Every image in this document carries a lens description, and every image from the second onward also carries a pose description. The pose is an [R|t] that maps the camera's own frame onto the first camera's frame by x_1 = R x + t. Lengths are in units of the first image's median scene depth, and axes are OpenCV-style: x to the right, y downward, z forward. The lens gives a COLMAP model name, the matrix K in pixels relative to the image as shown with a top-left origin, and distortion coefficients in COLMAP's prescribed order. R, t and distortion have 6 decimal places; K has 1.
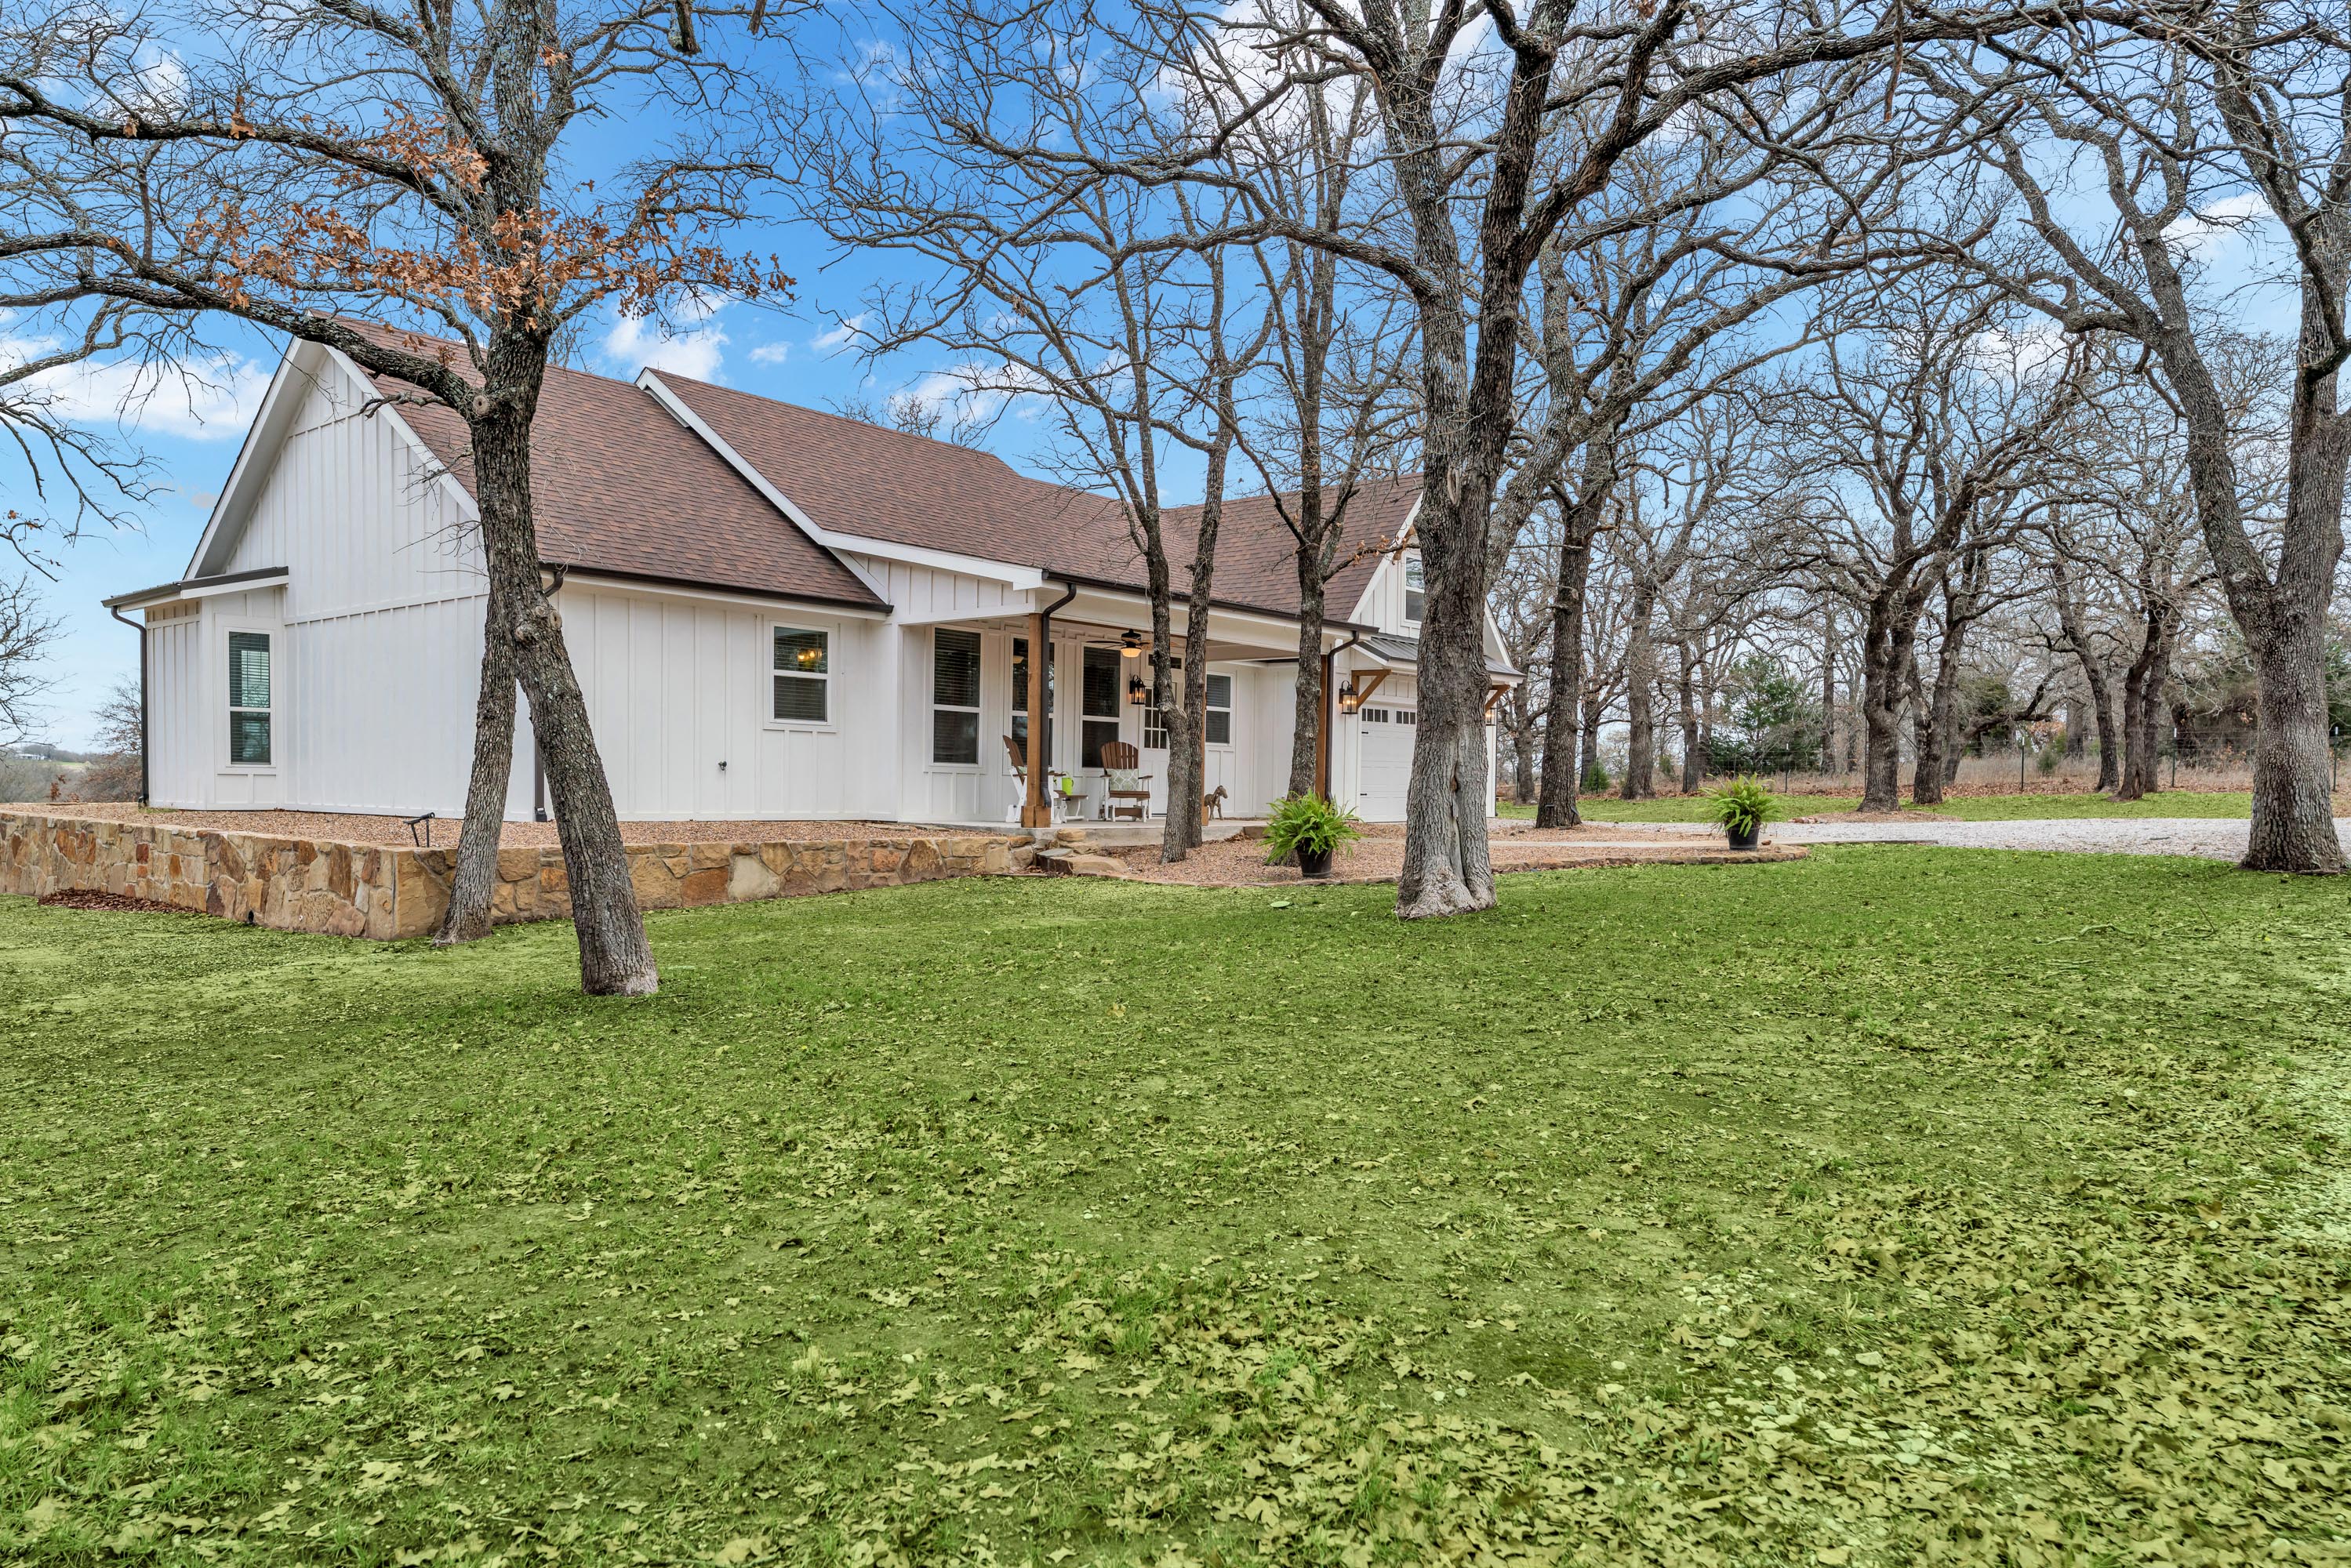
lens RADIAL K [[1412.2, 0, 1165.4], [0, 1412.2, 792.4], [0, 0, 1]] dist [0.000725, -0.000685]
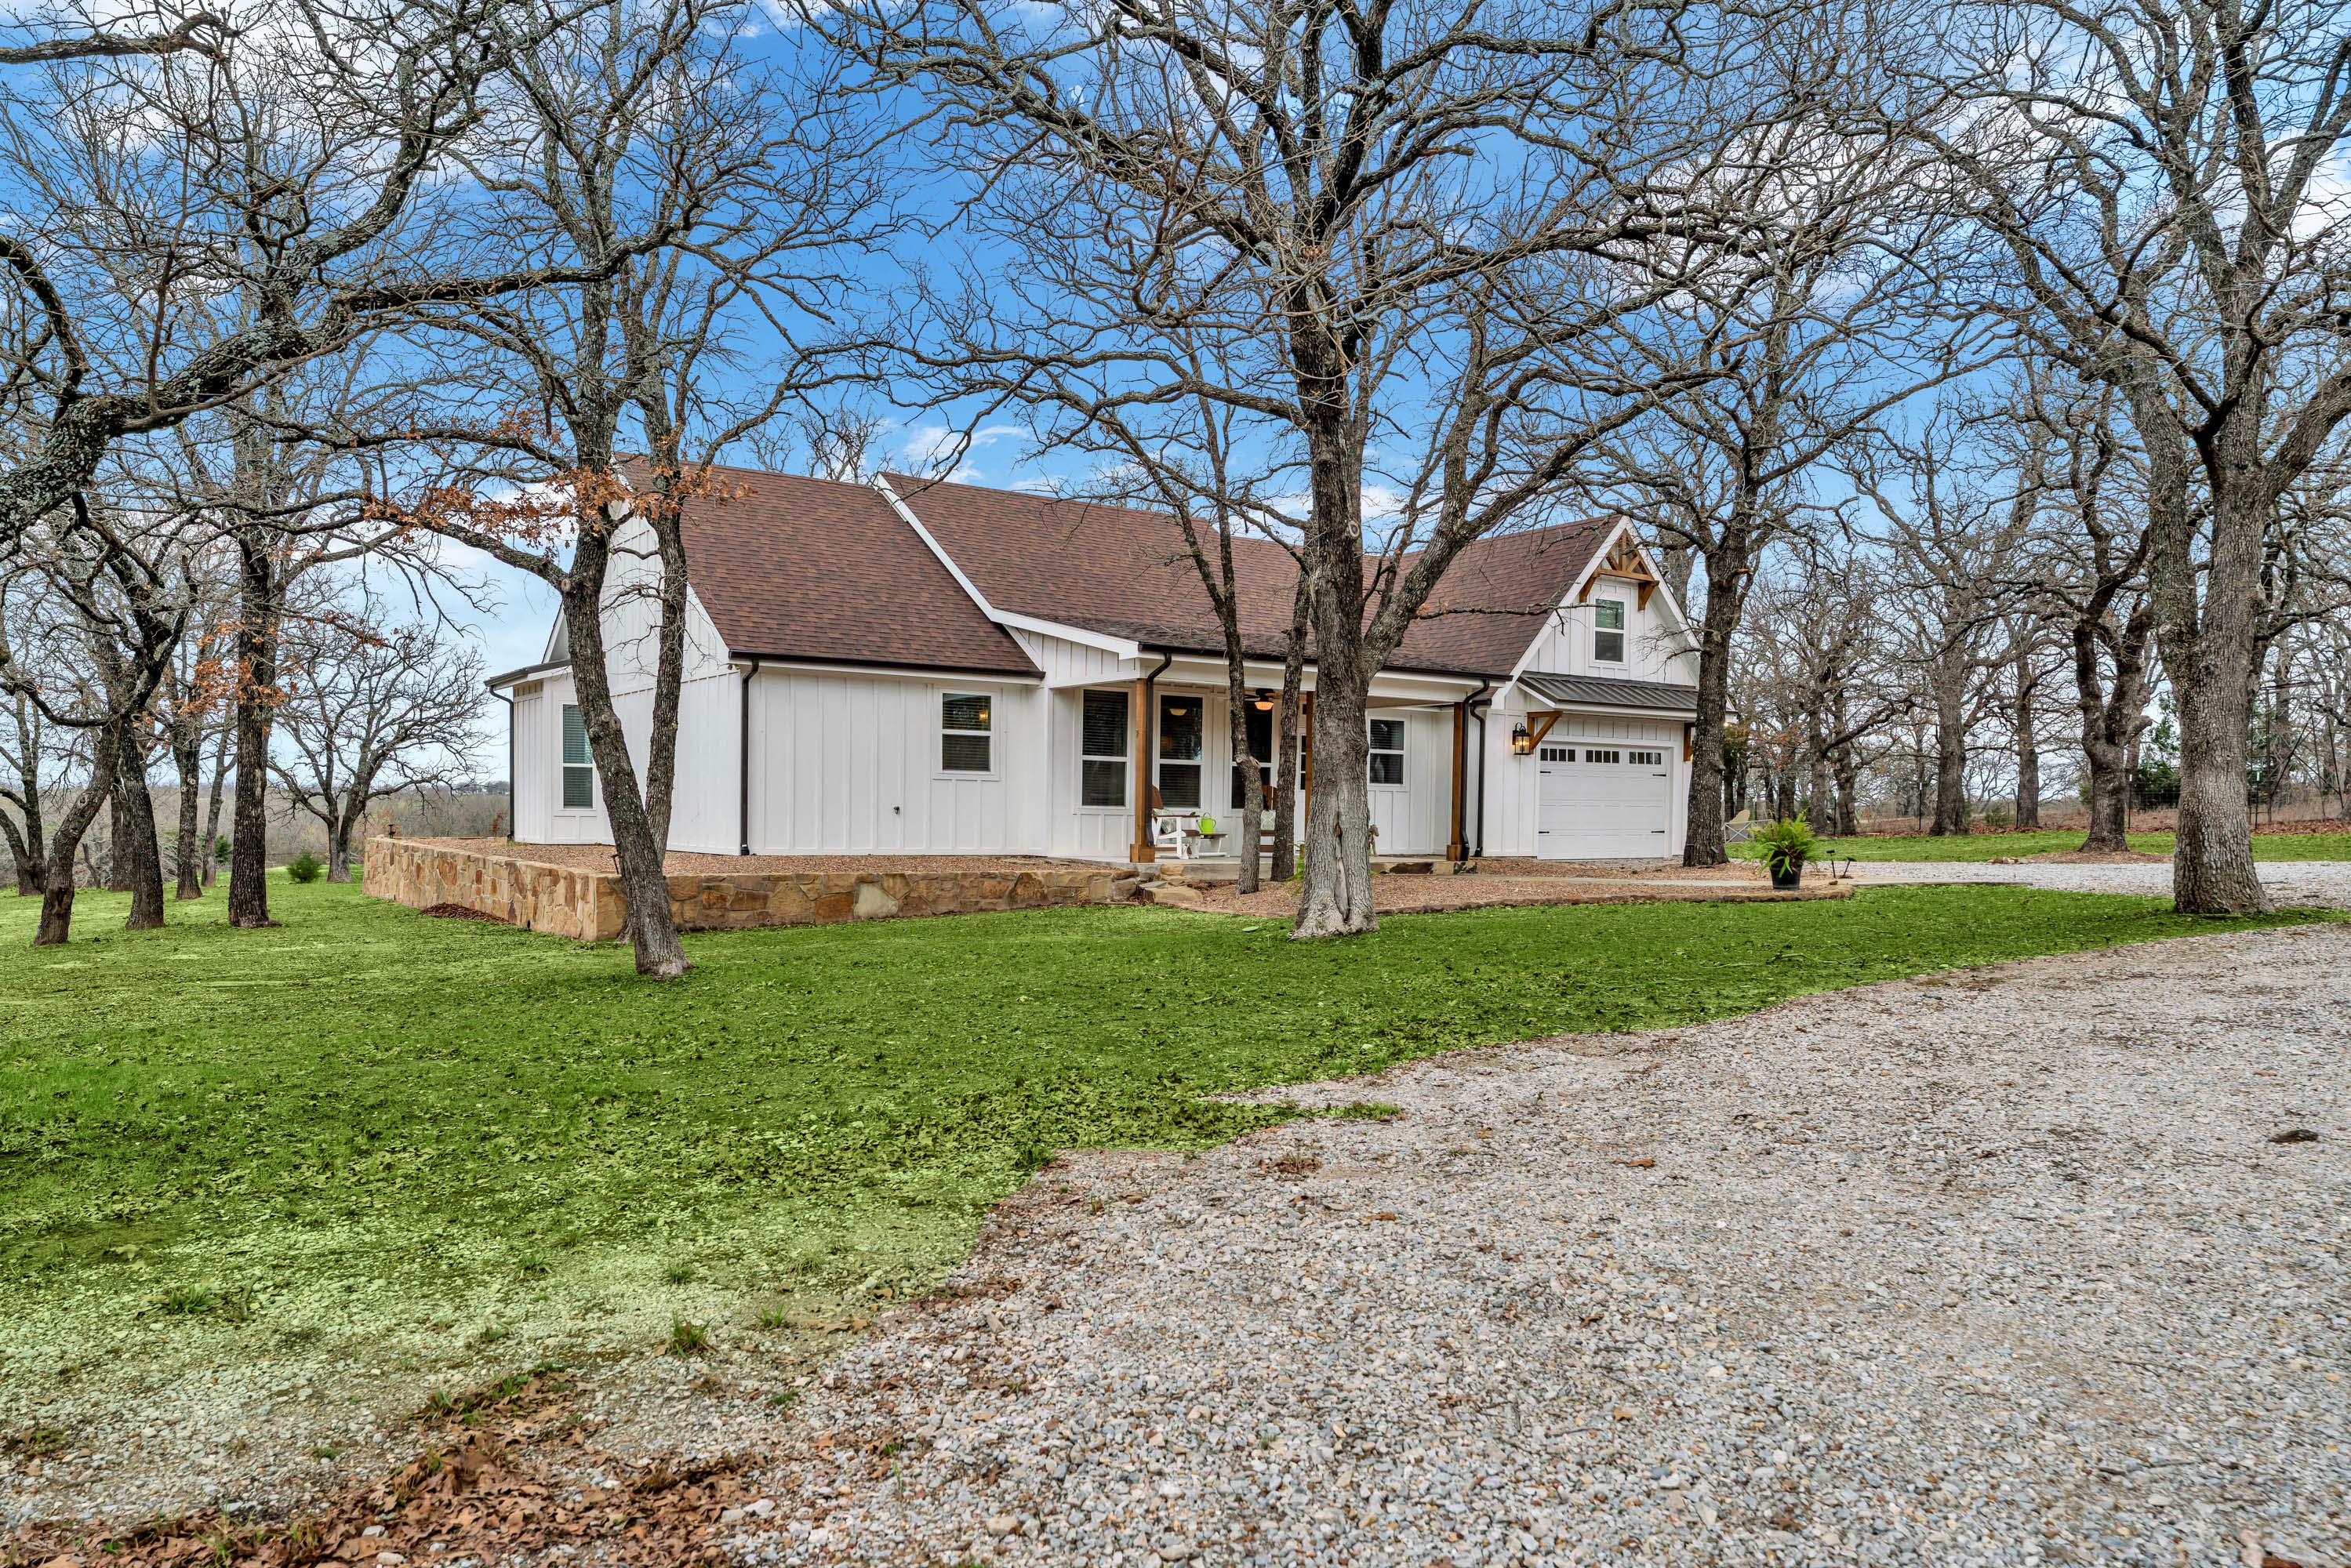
lens RADIAL K [[1481.6, 0, 1186.8], [0, 1481.6, 791.4], [0, 0, 1]] dist [-0.000397, 0.005941]
pose [[0.965819, -0.005149, -0.259167, 0.247644], [-0.000565, 0.999758, -0.021971, -0.006651], [0.259217, 0.021366, 0.965583, -0.158477]]
